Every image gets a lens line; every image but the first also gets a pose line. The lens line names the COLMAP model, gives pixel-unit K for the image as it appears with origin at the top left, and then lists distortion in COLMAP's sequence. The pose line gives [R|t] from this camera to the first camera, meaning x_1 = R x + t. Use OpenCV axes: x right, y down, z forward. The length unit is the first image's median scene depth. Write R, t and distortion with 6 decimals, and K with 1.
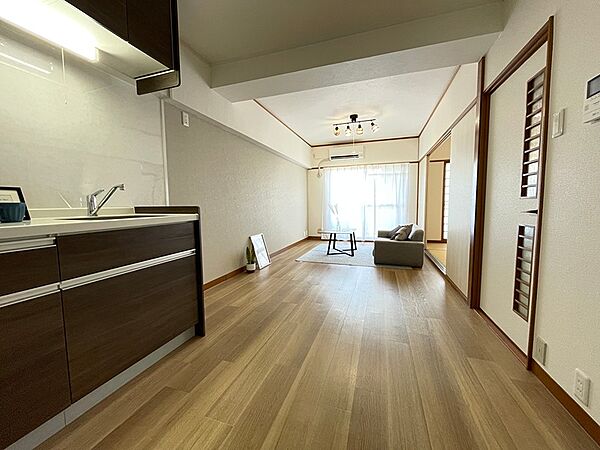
lens RADIAL K [[242.9, 0, 300.0], [0, 242.9, 225.0], [0, 0, 1]] dist [-0.001634, -0.000260]
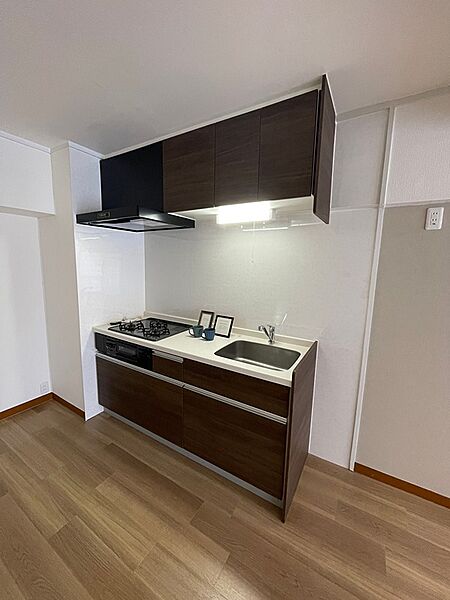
lens RADIAL K [[242.9, 0, 226.9], [0, 242.9, 297.8], [0, 0, 1]] dist [-0.001634, -0.000260]
pose [[-0.219351, 0.146677, -0.964557, 0.455798], [-0.101210, 0.979880, 0.172024, -0.570667], [0.970382, 0.135356, -0.200092, 1.256889]]
